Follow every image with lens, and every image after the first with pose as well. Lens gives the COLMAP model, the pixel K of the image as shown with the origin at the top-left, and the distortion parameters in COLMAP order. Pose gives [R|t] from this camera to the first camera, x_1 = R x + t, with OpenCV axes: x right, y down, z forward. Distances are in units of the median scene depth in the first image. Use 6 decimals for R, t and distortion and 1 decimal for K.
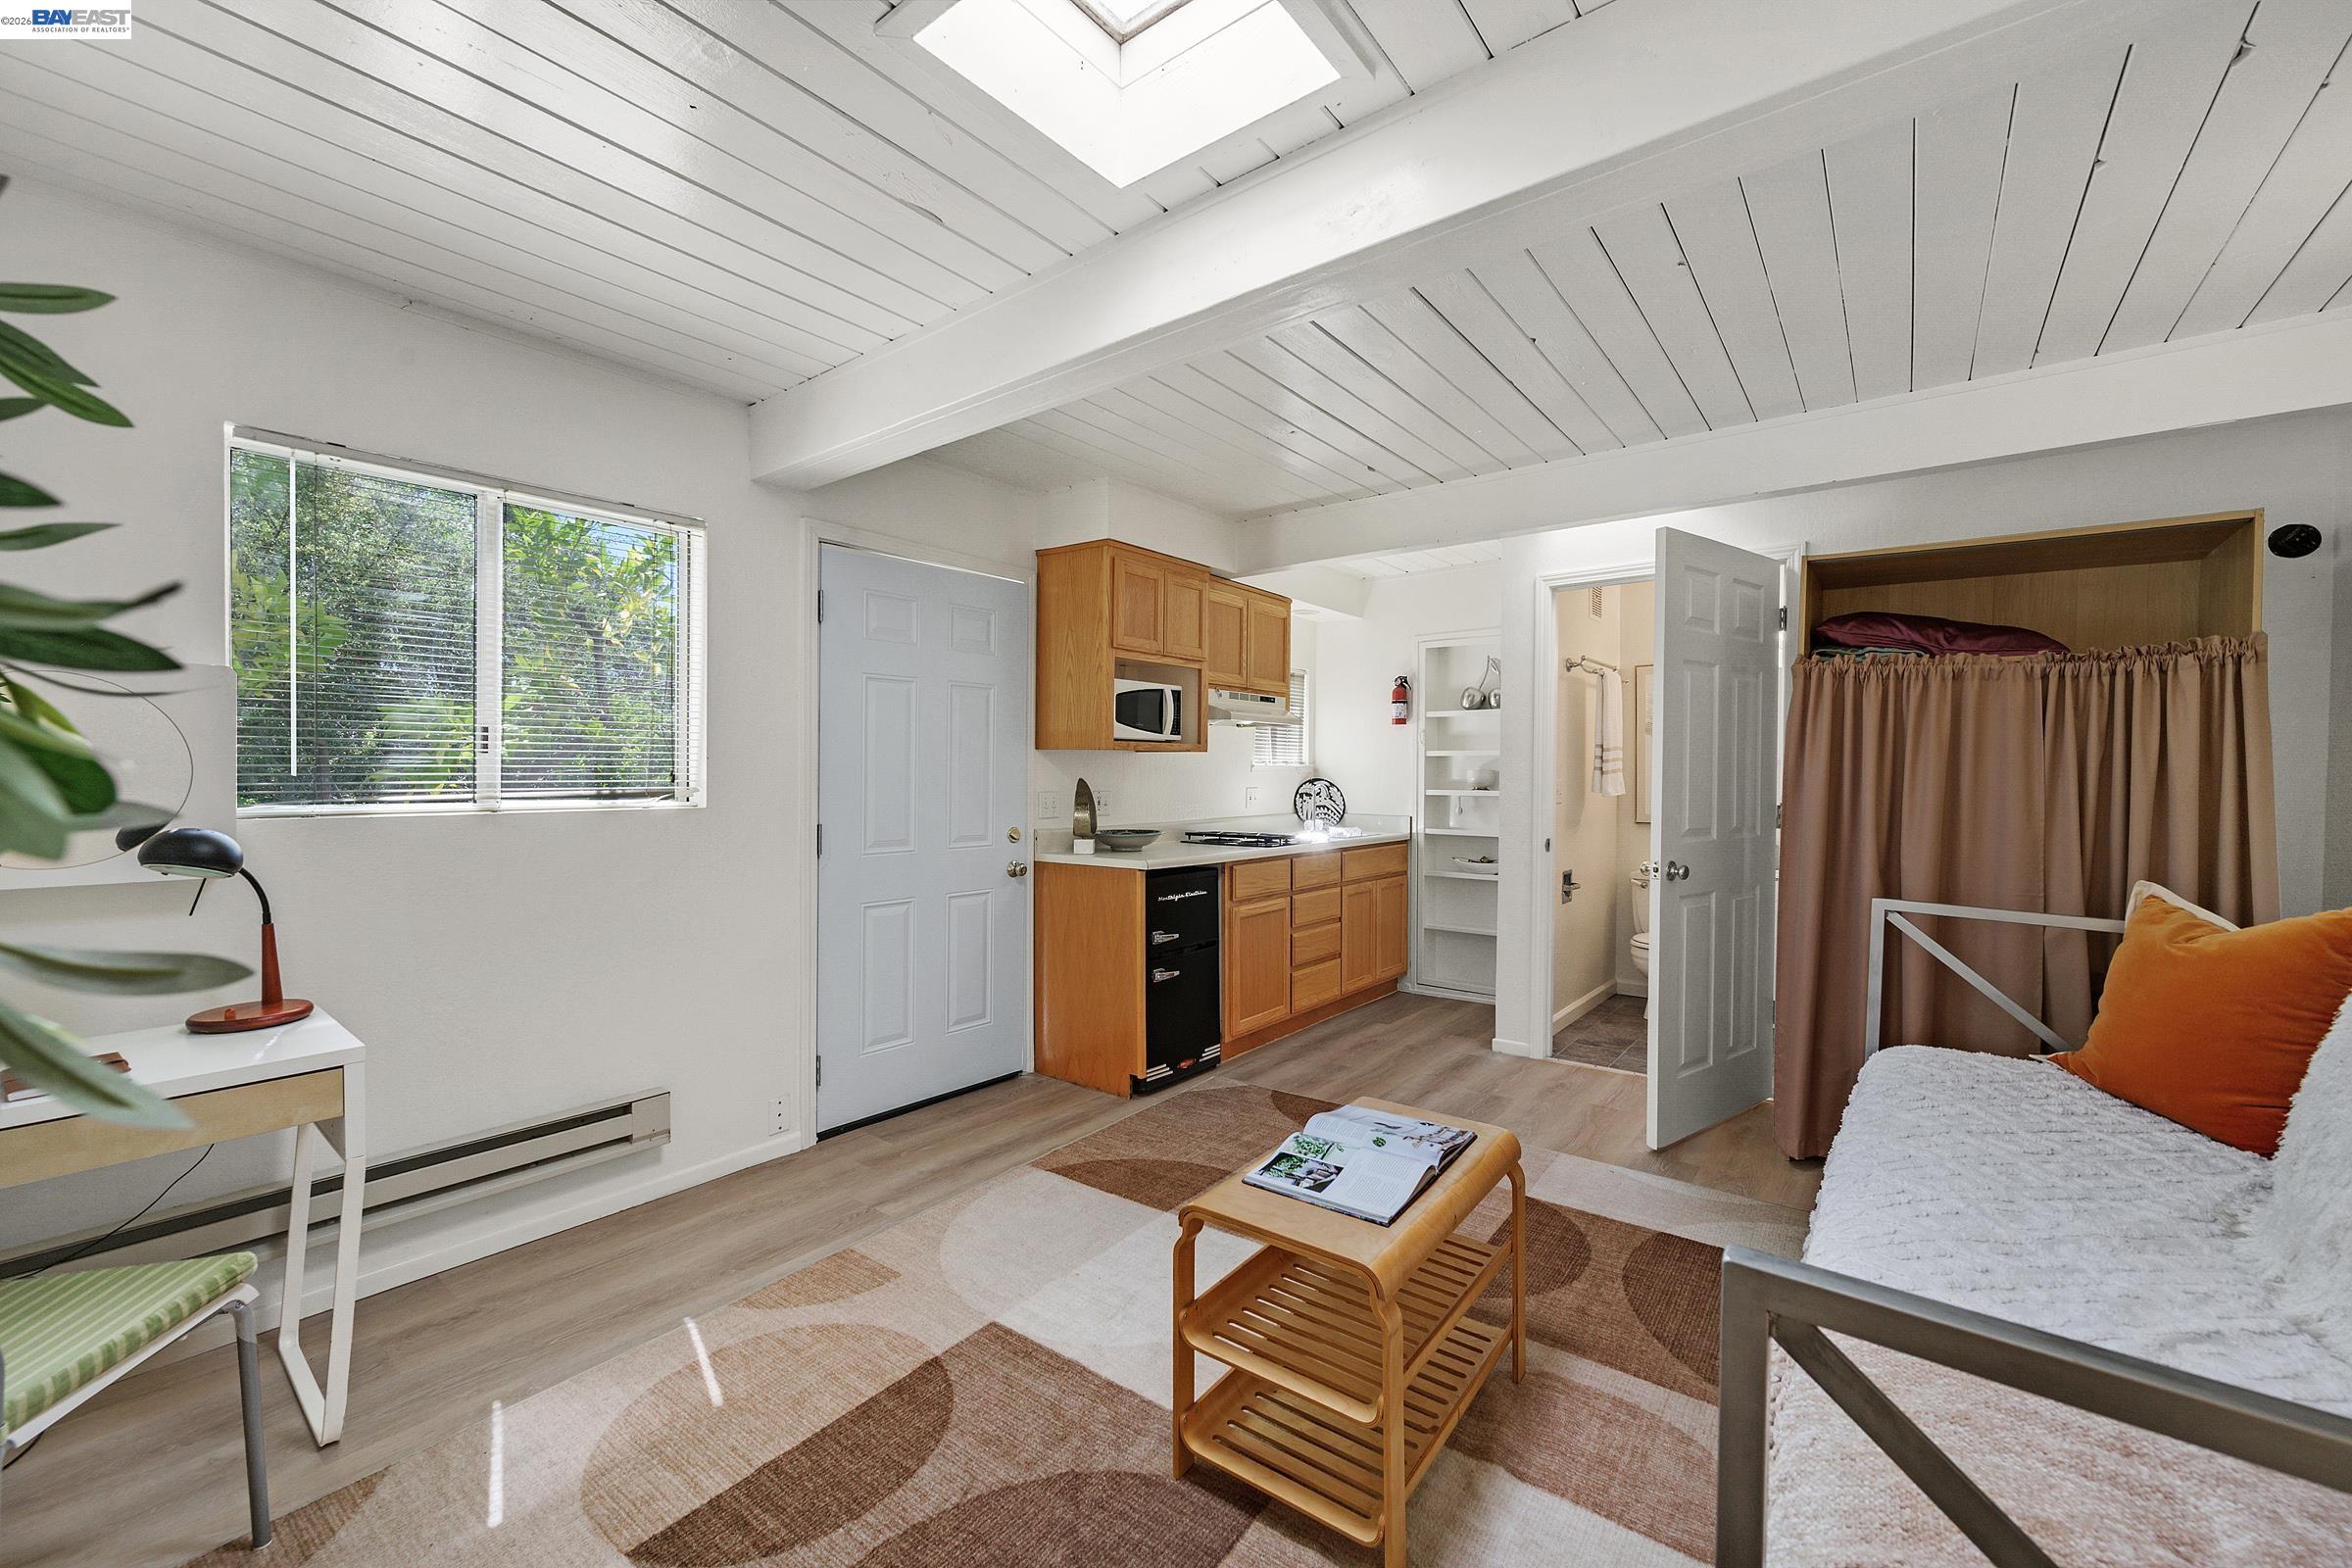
lens RADIAL K [[933.0, 0, 1175.1], [0, 933.0, 780.3], [0, 0, 1]] dist [-0.008768, 0.001416]
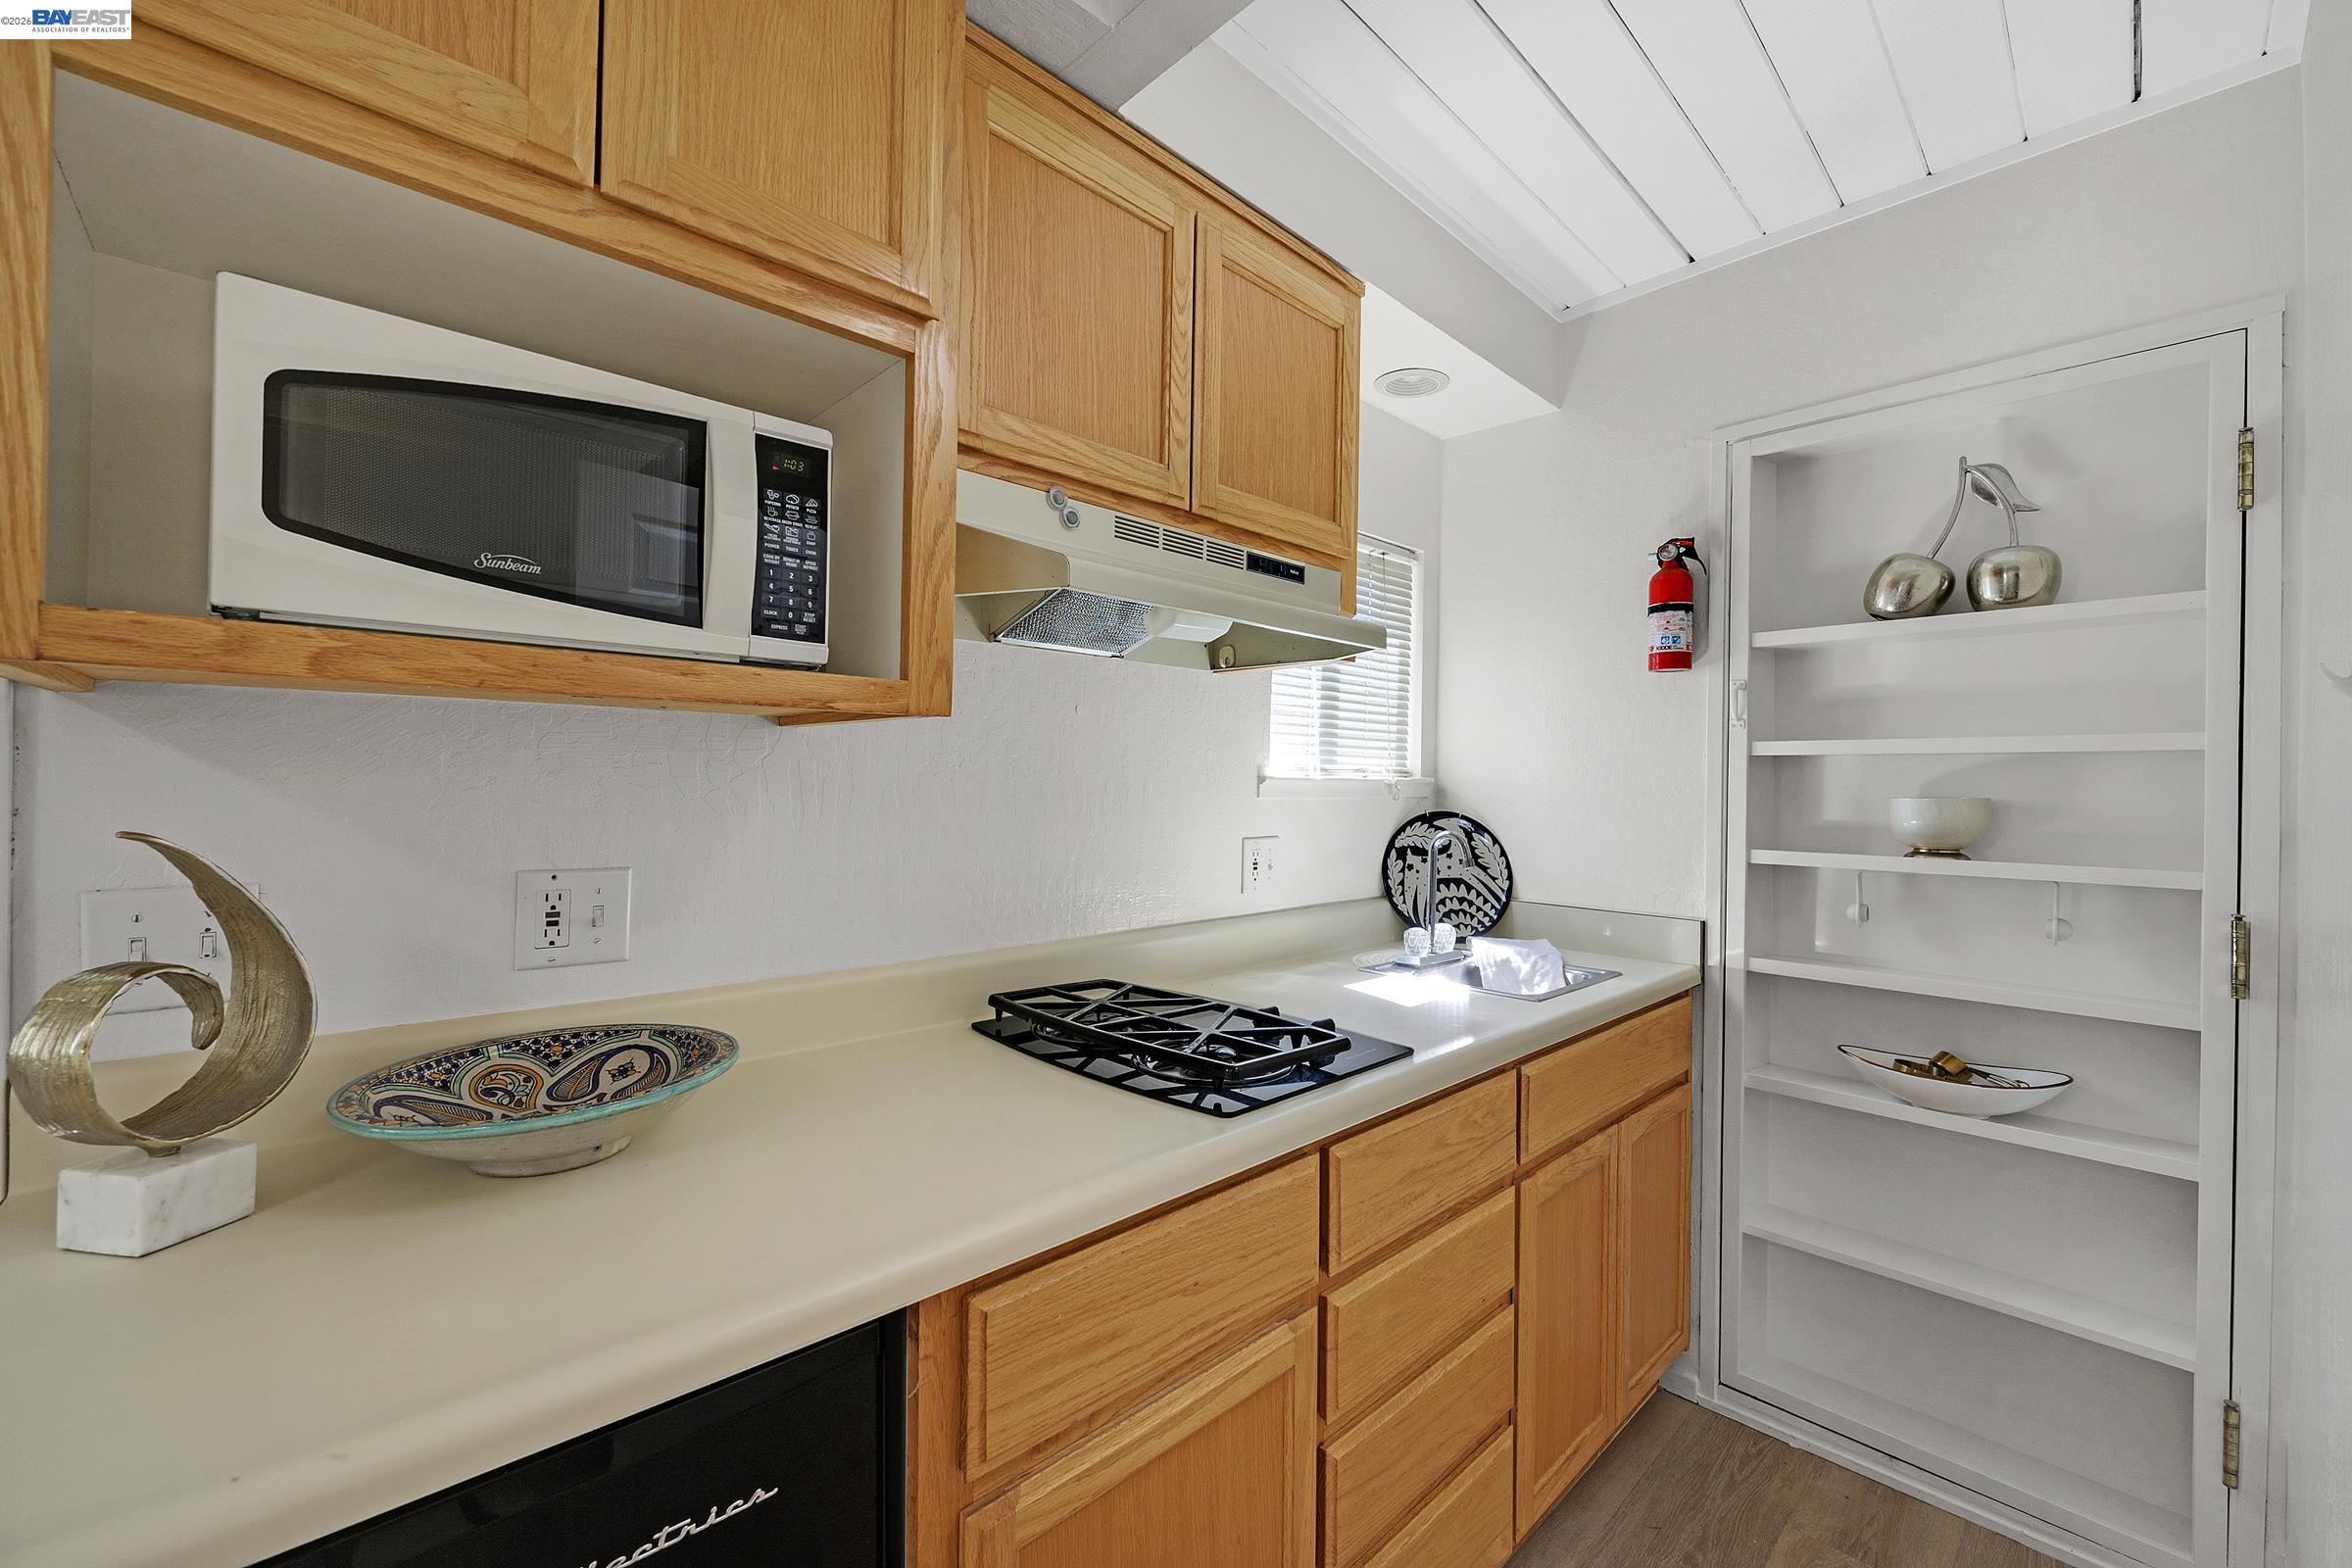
lens RADIAL K [[933.0, 0, 1185.3], [0, 933.0, 791.0], [0, 0, 1]] dist [-0.008768, 0.001416]
pose [[0.992065, 0.007610, -0.125492, 0.099099], [-0.008118, 0.999961, -0.003533, -0.009360], [0.125460, 0.004524, 0.992088, 0.625407]]
